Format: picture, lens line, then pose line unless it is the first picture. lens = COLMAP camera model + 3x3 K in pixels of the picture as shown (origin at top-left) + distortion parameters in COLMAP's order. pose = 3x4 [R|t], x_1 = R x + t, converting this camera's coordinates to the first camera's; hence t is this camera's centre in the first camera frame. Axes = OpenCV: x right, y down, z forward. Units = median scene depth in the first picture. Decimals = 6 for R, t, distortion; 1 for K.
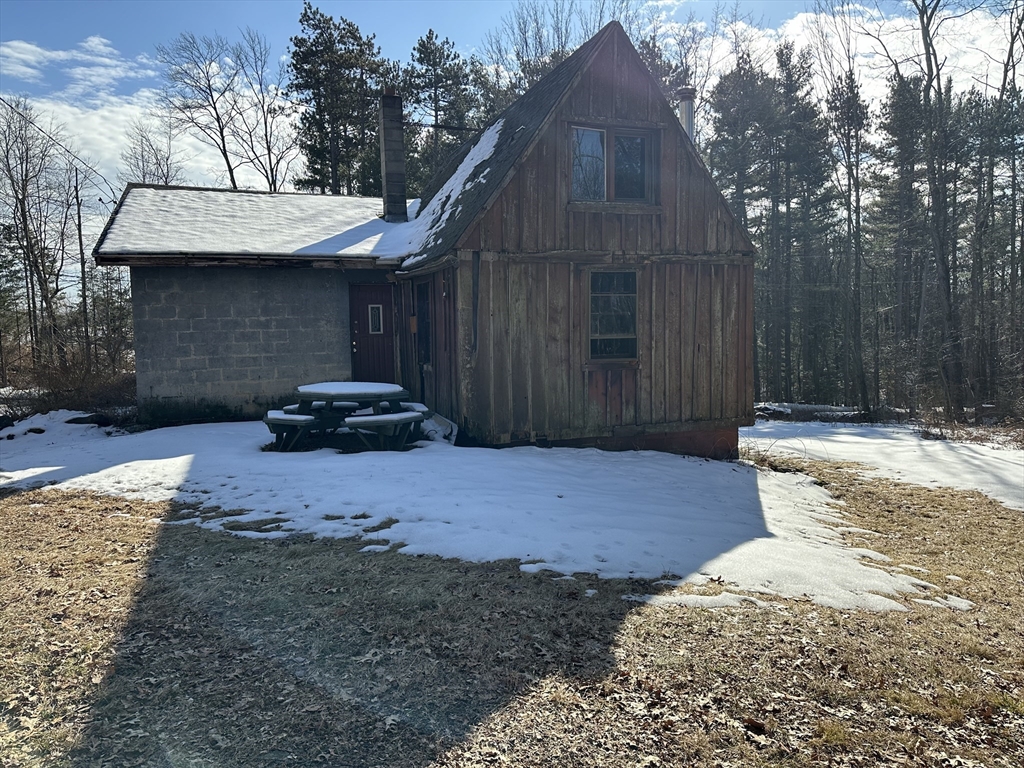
lens RADIAL K [[718.2, 0, 512.0], [0, 718.2, 384.0], [0, 0, 1]] dist [0.001474, -0.004088]
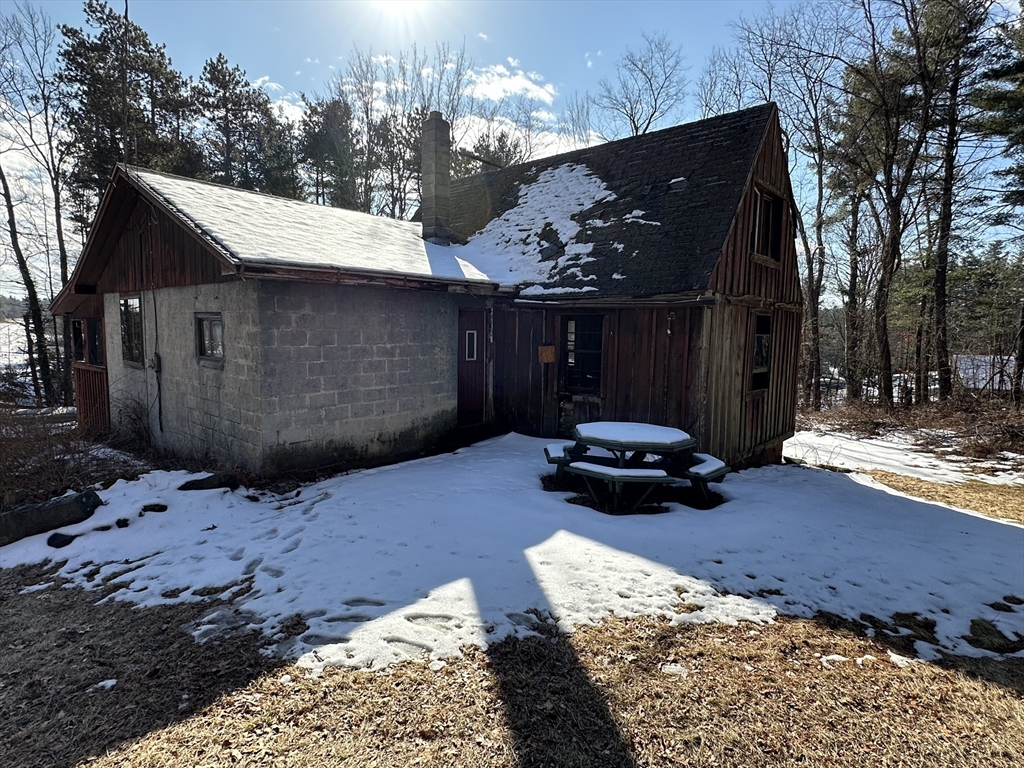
lens RADIAL K [[557.6, 0, 512.0], [0, 557.6, 384.0], [0, 0, 1]] dist [-0.000029, 0.002110]
pose [[0.890560, -0.019216, 0.454460, -0.531118], [0.014432, 0.999798, 0.013993, -0.051710], [-0.454637, -0.005903, 0.890657, 0.319091]]
